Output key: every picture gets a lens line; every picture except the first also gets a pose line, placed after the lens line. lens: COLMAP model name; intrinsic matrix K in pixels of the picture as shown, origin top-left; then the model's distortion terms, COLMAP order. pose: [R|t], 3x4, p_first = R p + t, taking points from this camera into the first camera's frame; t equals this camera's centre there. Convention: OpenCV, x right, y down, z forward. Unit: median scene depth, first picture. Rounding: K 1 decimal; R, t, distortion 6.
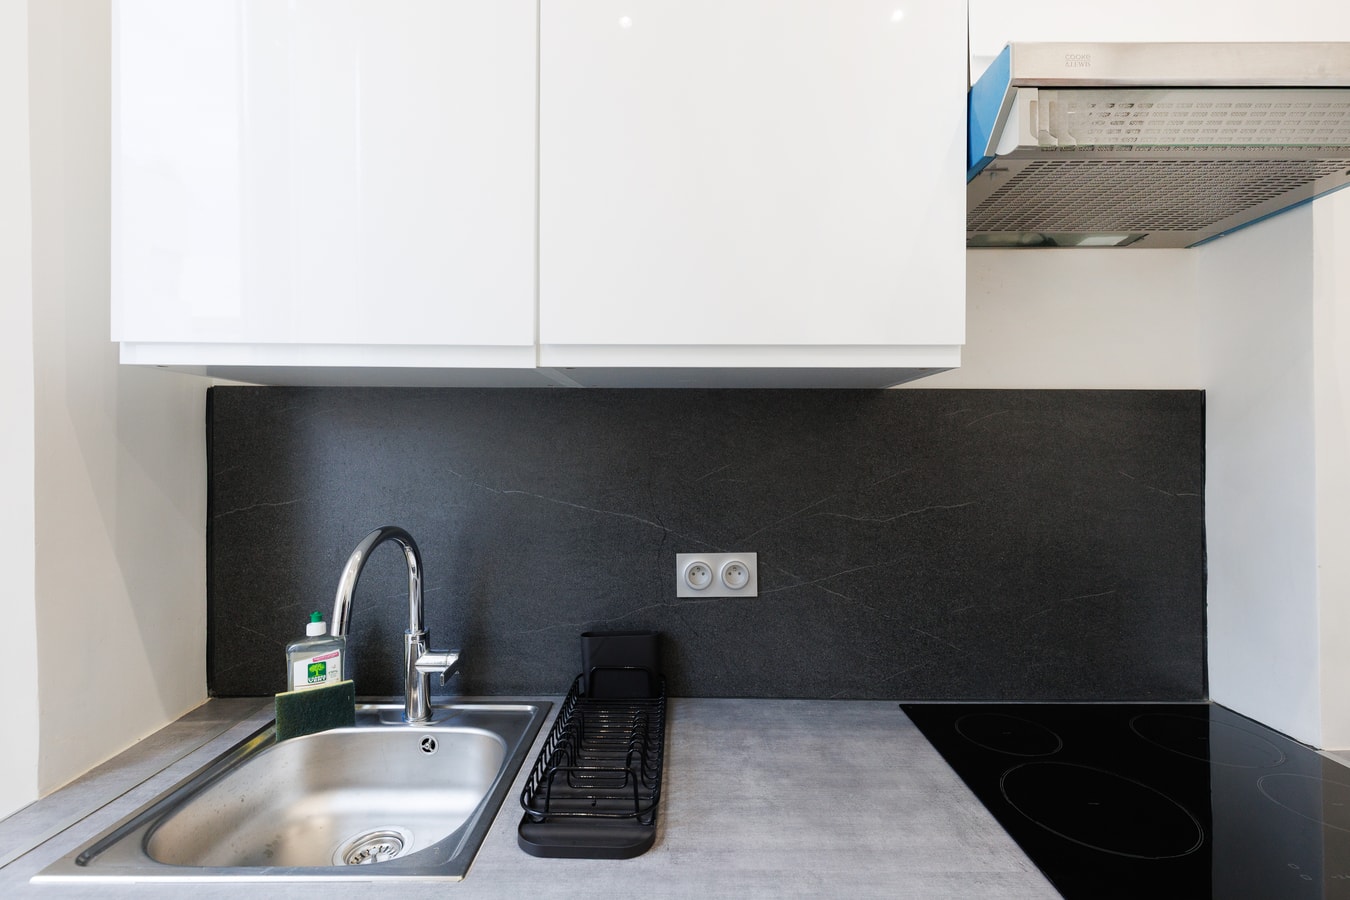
lens RADIAL K [[611.5, 0, 682.9], [0, 611.5, 449.4], [0, 0, 1]] dist [0.005911, -0.001905]
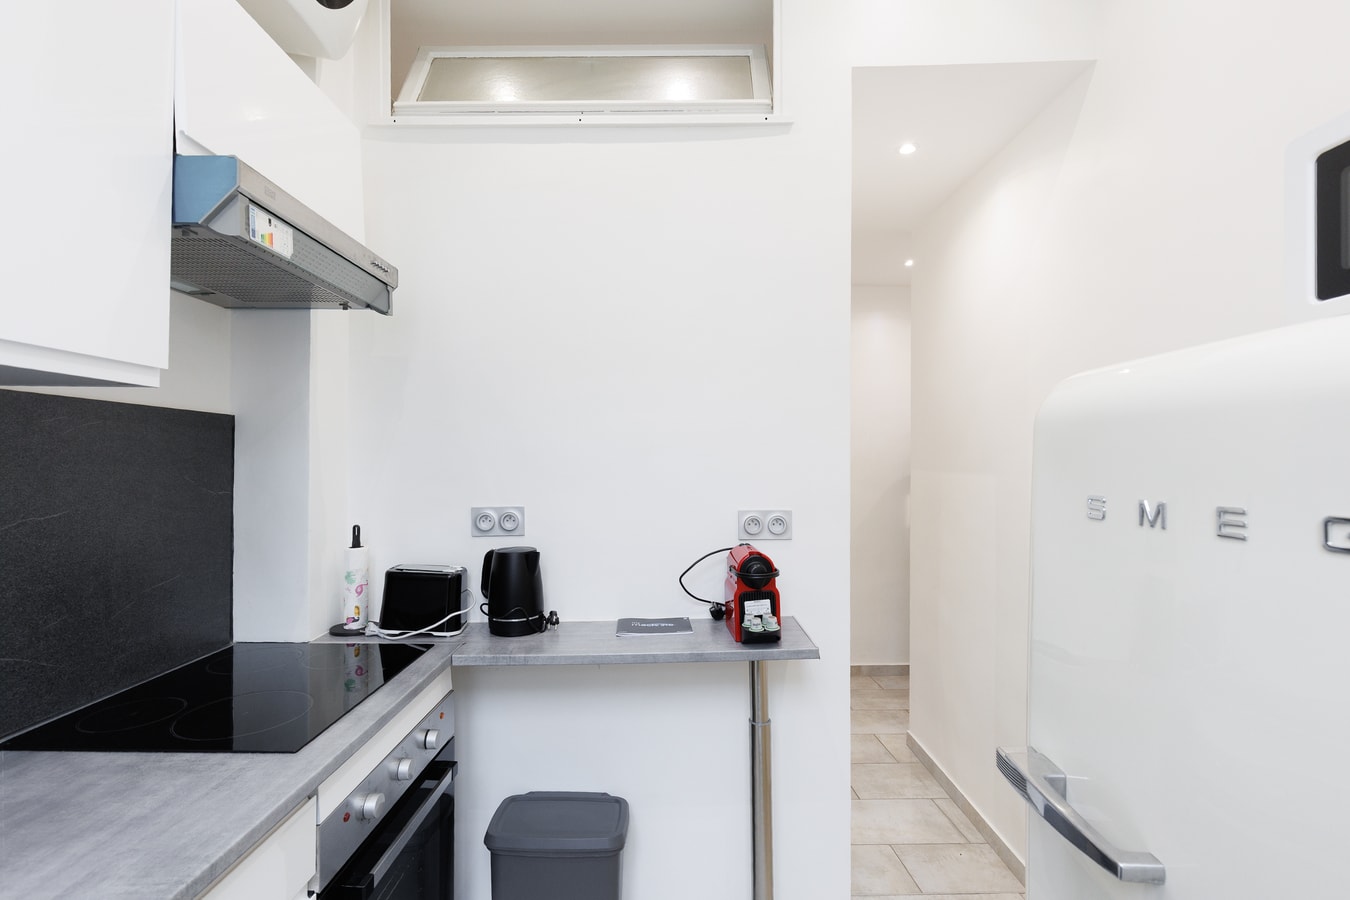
lens RADIAL K [[611.5, 0, 669.3], [0, 611.5, 451.1], [0, 0, 1]] dist [0.005911, -0.001905]
pose [[0.008802, 0.016916, 0.999818, -0.525632], [-0.006996, 0.999833, -0.016854, -0.001065], [-0.999937, -0.006847, 0.008919, 0.020892]]
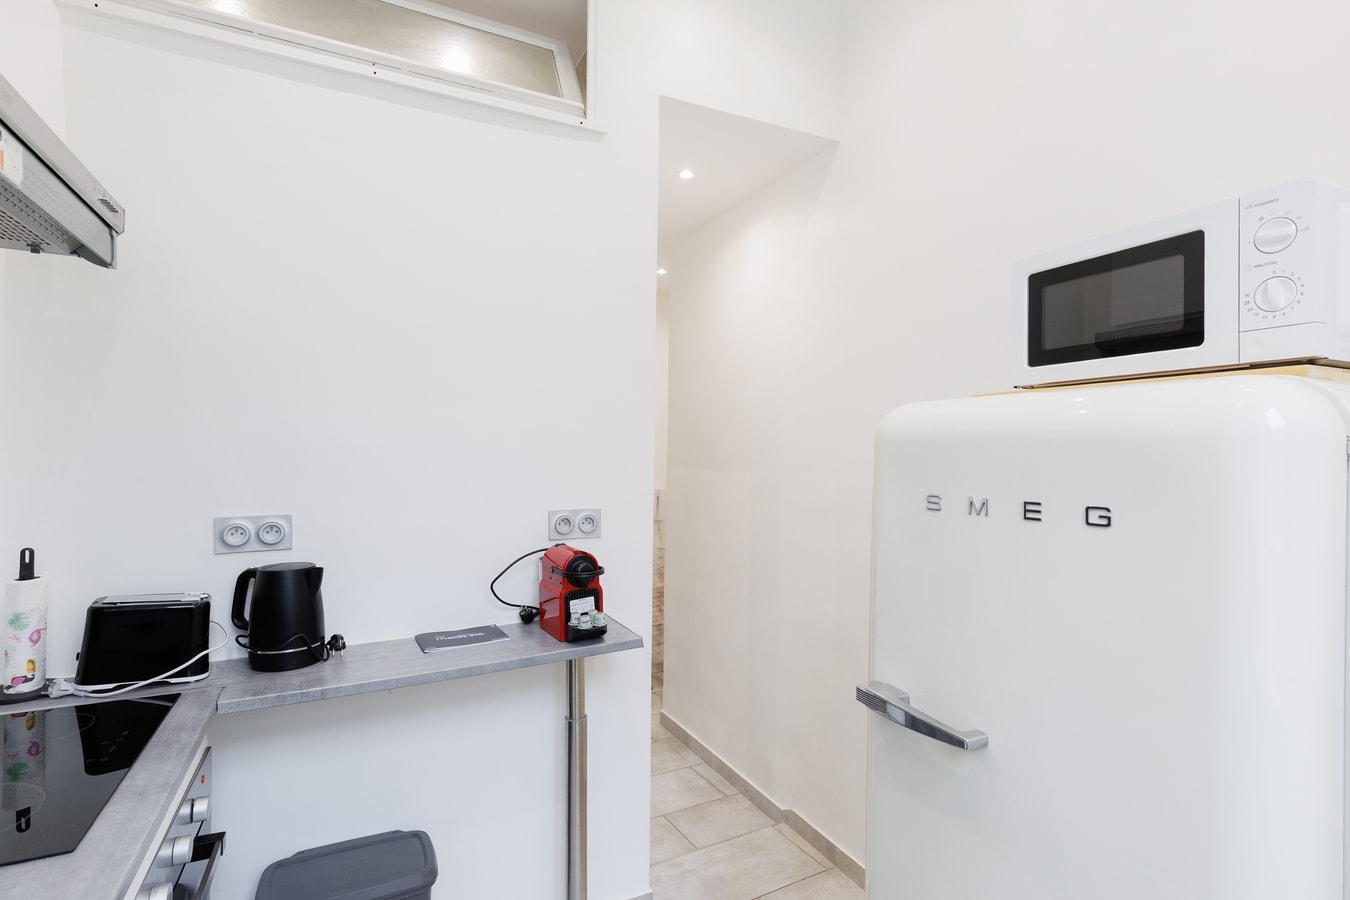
lens RADIAL K [[654.5, 0, 660.9], [0, 654.5, 441.3], [0, 0, 1]] dist [-0.002743, -0.000641]
pose [[-0.444015, 0.015311, 0.895889, -0.566271], [-0.011547, 0.999673, -0.022808, -0.015941], [-0.895945, -0.020472, -0.443693, 0.312511]]
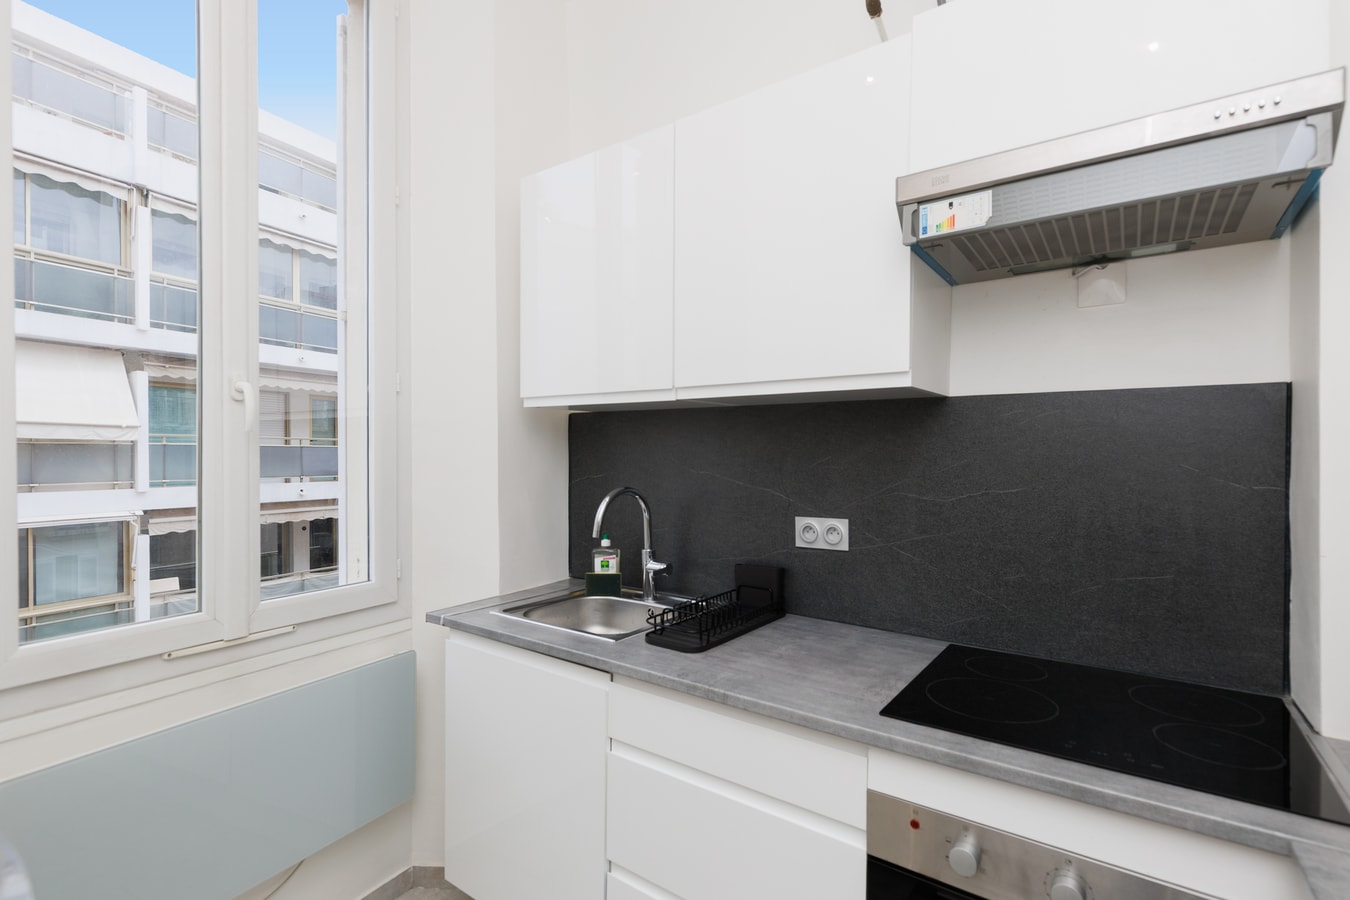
lens RADIAL K [[654.5, 0, 696.1], [0, 654.5, 457.3], [0, 0, 1]] dist [-0.002743, -0.000641]
pose [[0.814769, 0.004447, -0.579769, 0.711009], [-0.001827, 0.999985, 0.005102, 0.020763], [0.579783, -0.003097, 0.814765, -0.420347]]
